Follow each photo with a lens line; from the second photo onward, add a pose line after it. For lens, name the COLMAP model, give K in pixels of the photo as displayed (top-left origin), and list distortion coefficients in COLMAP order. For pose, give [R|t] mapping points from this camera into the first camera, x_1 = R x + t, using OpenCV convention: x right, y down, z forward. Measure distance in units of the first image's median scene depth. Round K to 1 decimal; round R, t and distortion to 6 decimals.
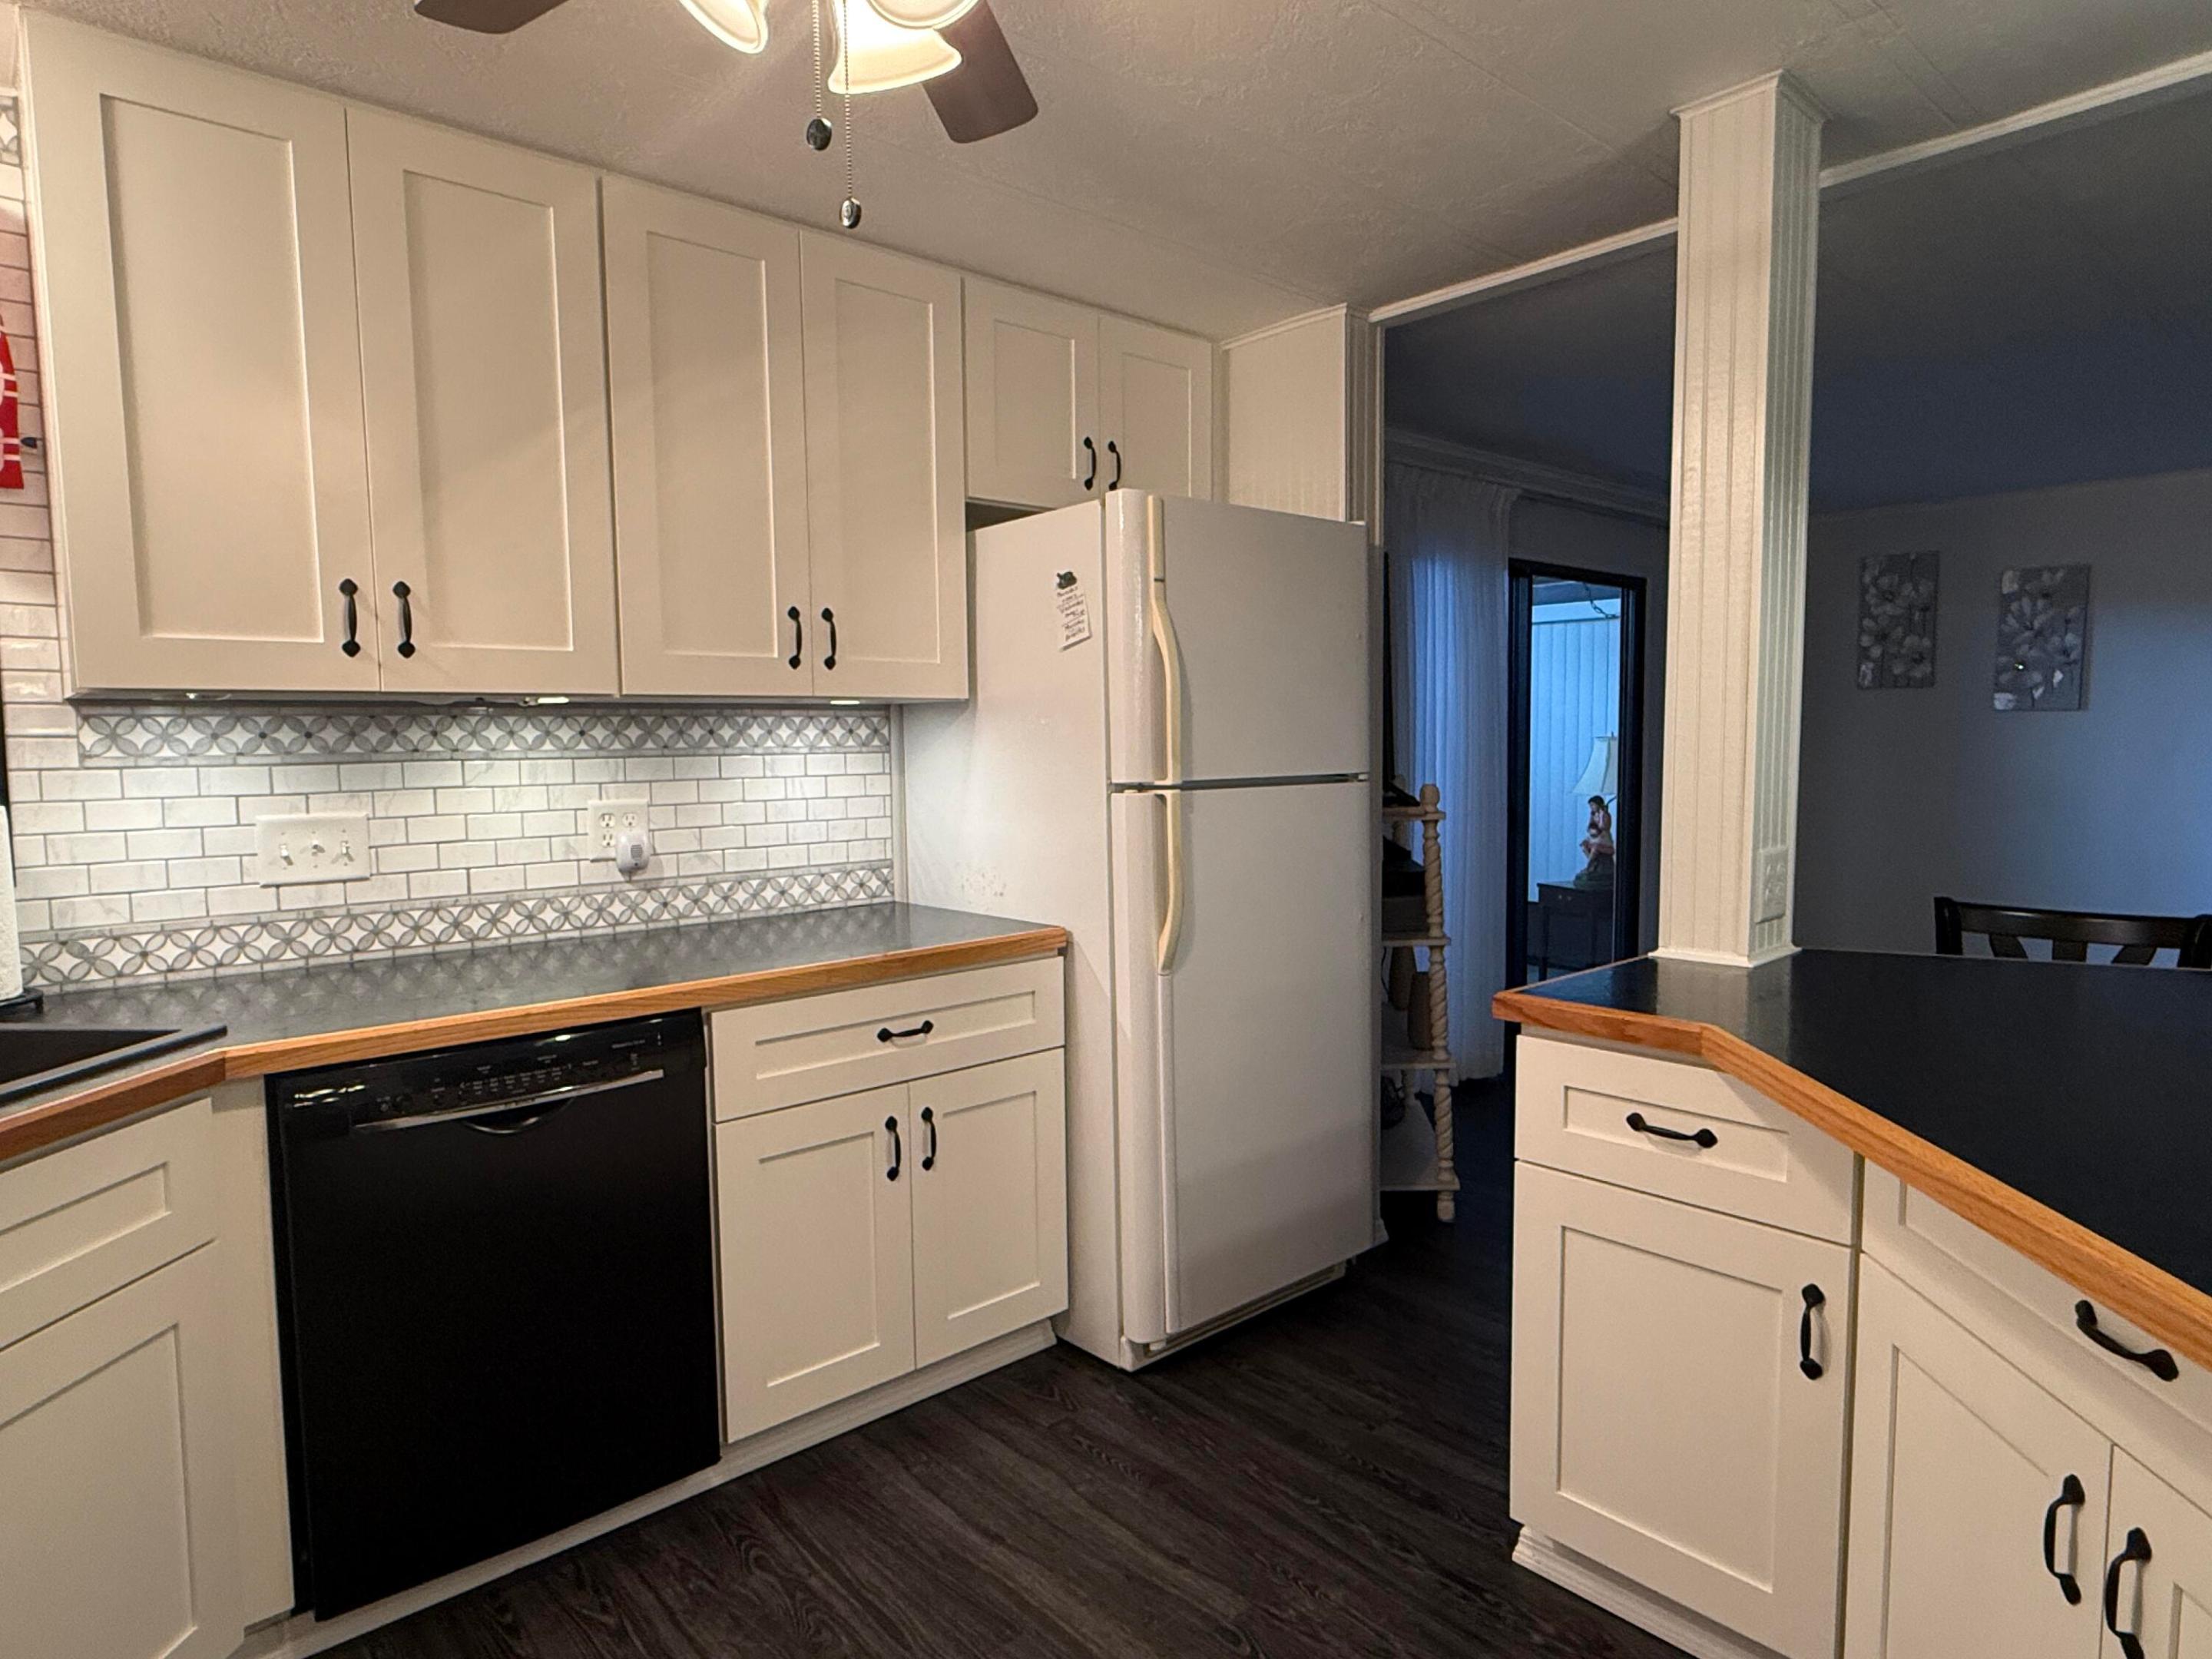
lens RADIAL K [[1277.8, 0, 1093.4], [0, 1277.8, 844.1], [0, 0, 1]] dist [-0.001151, 0.000637]
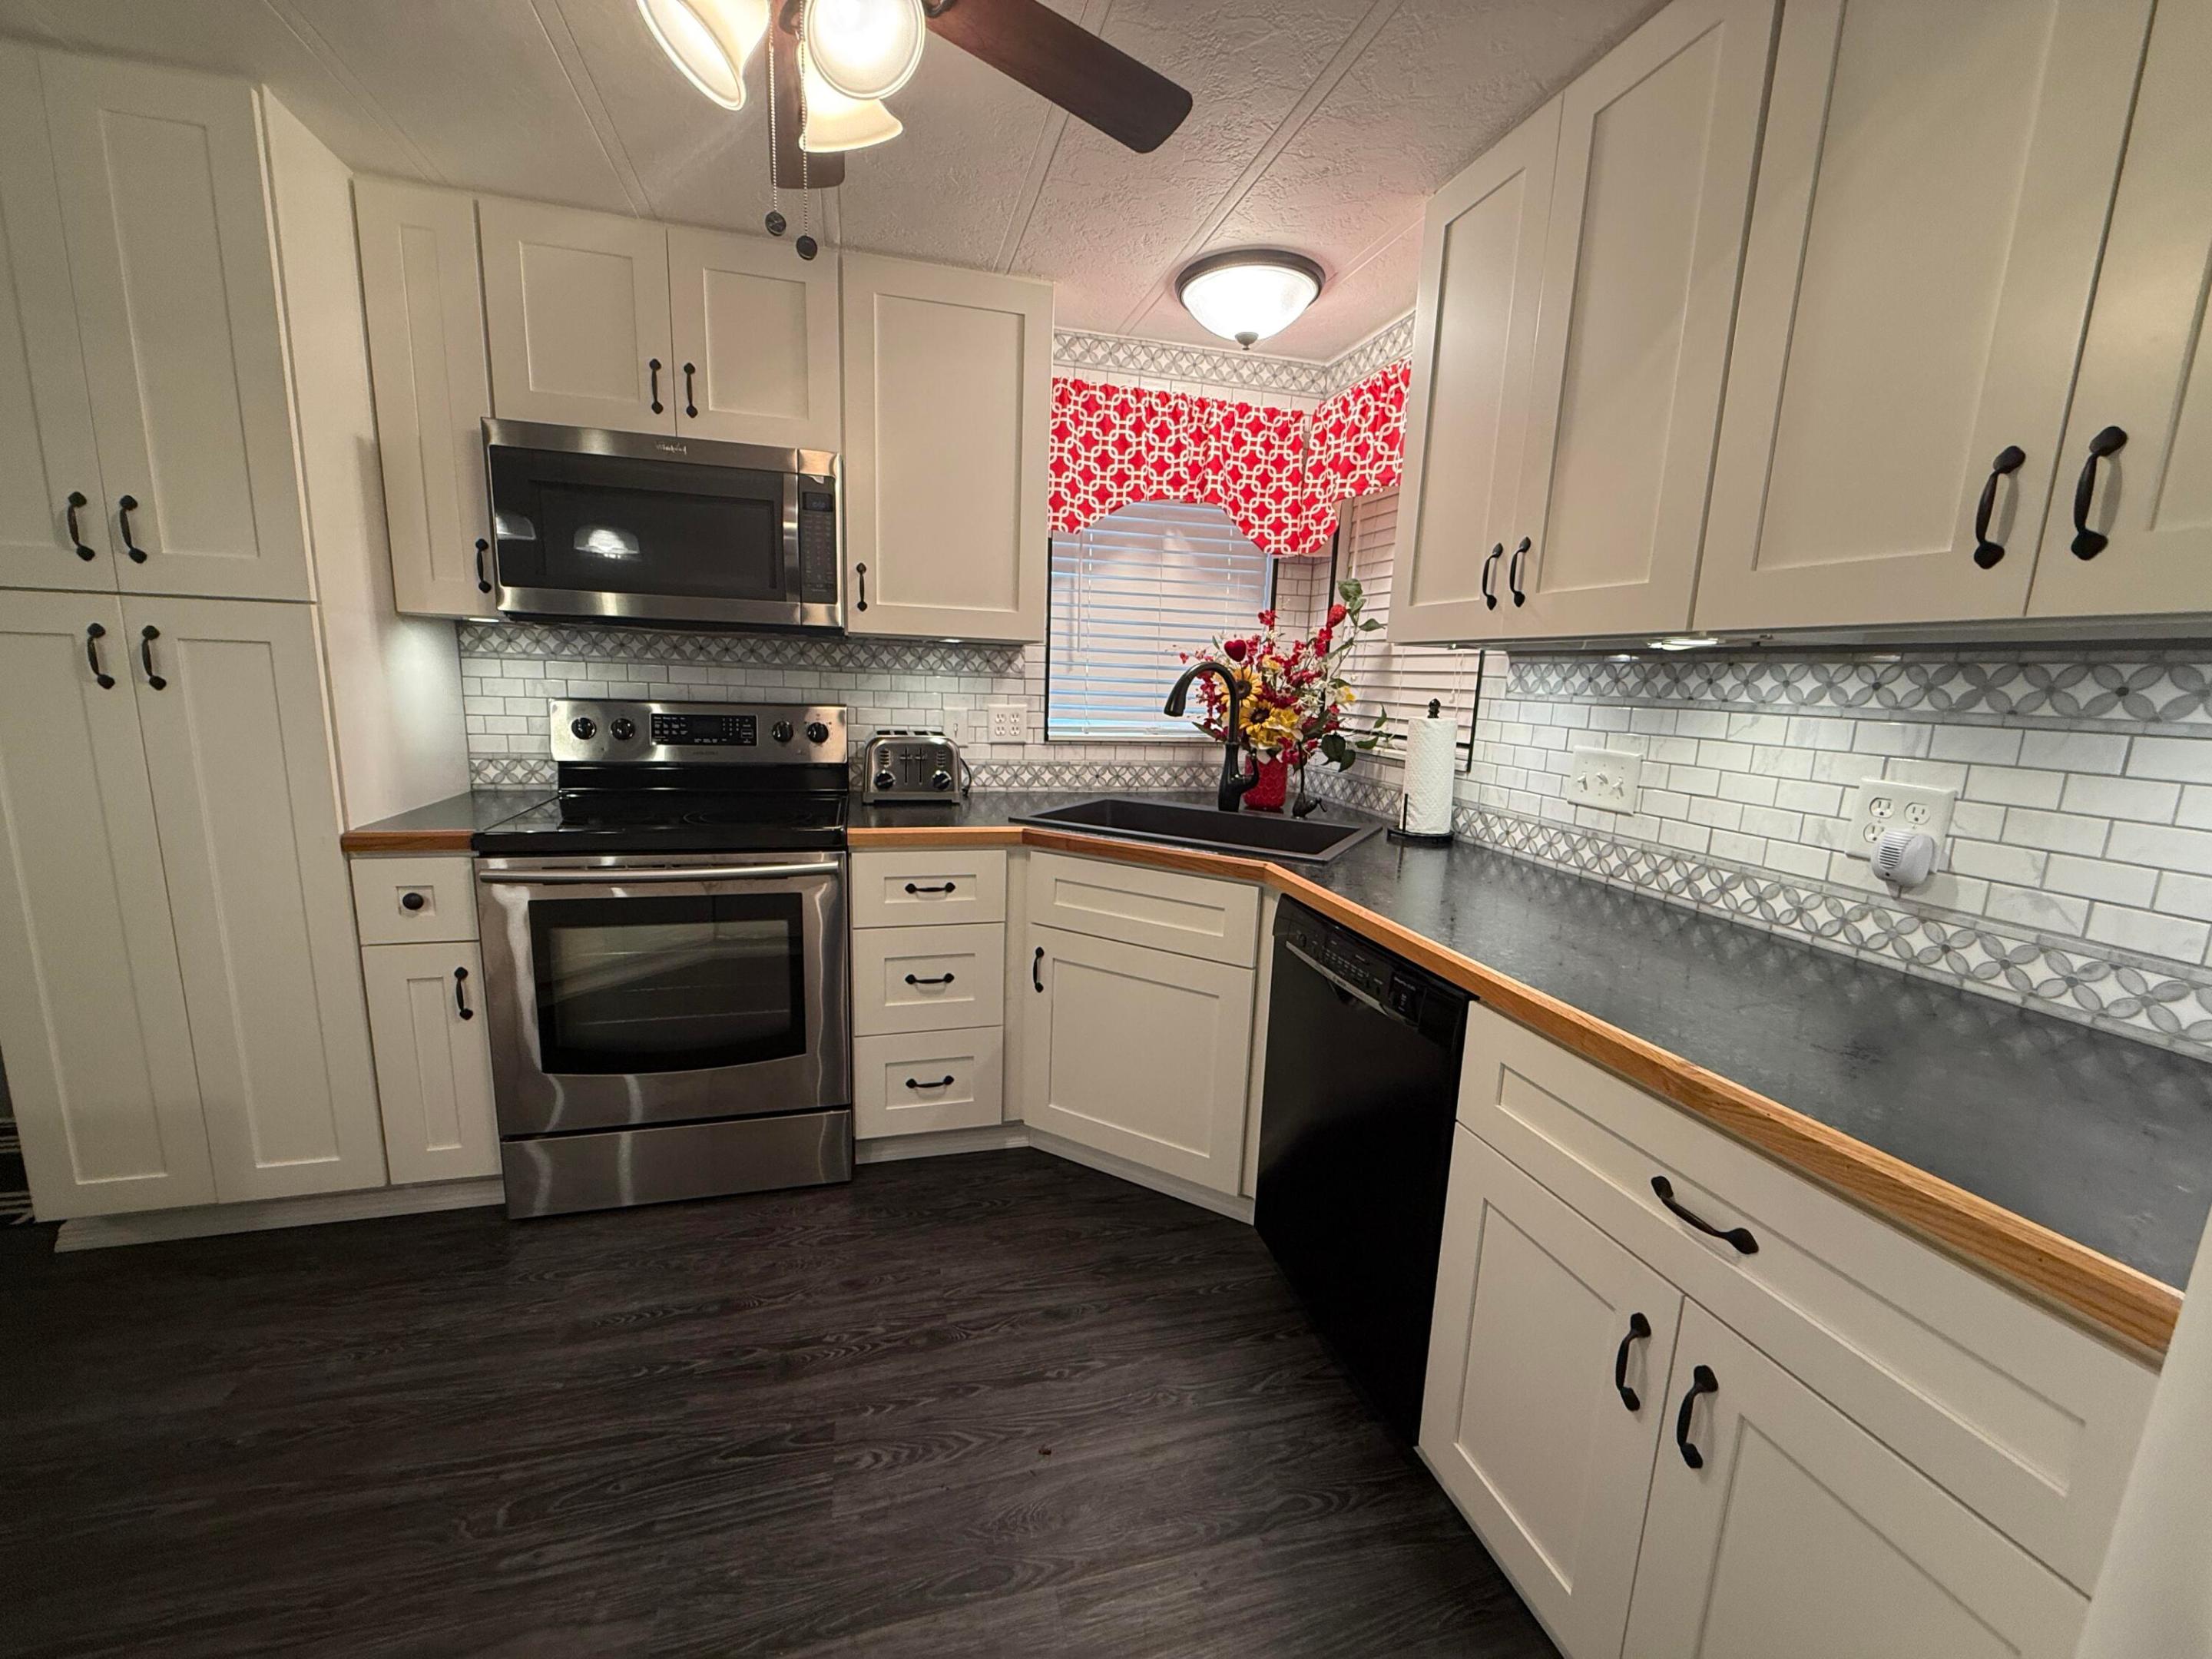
lens RADIAL K [[879.3, 0, 1099.3], [0, 879.3, 833.8], [0, 0, 1]] dist [-0.001640, 0.001018]
pose [[-0.434815, 0.160169, -0.886161, 0.287466], [-0.106670, 0.967966, 0.227294, -0.077048], [0.894180, 0.193358, -0.403802, 0.879111]]
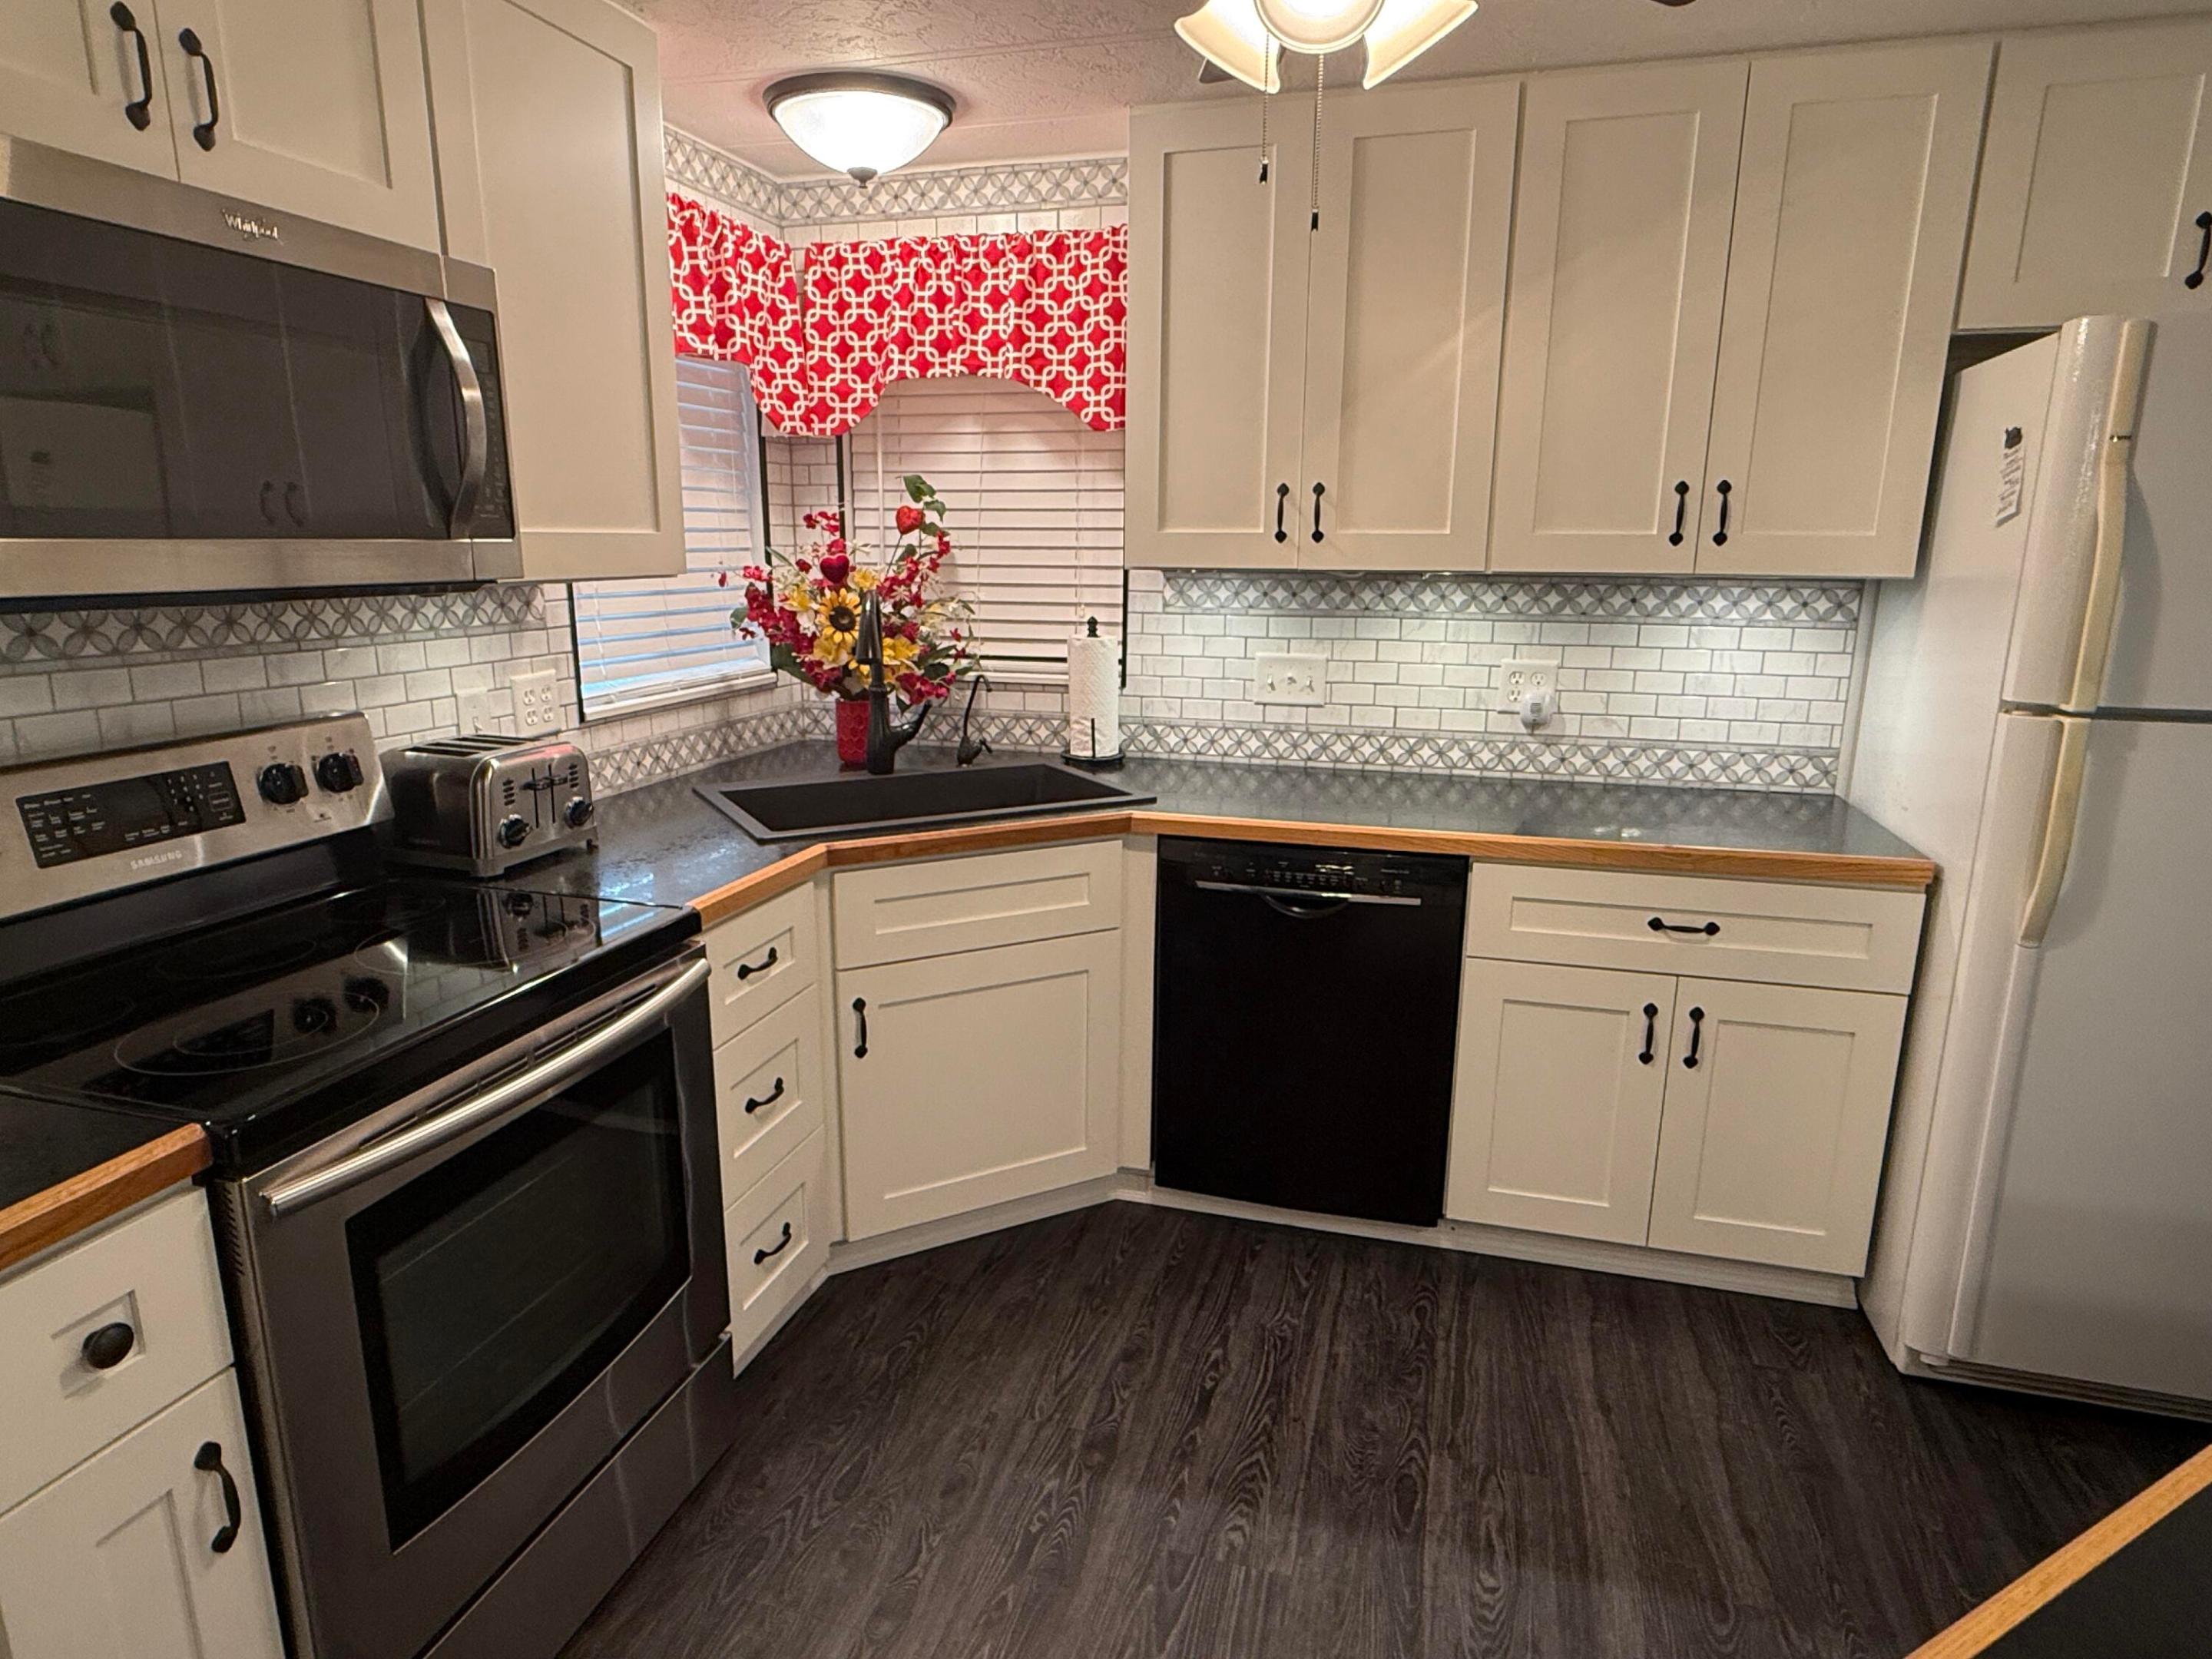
lens RADIAL K [[1277.8, 0, 1097.2], [0, 1277.8, 843.0], [0, 0, 1]] dist [-0.001151, 0.000637]
pose [[0.539423, 0.210797, -0.815223, 0.398648], [-0.083995, 0.976799, 0.196998, -0.073099], [0.837835, -0.037791, 0.544614, 0.082100]]
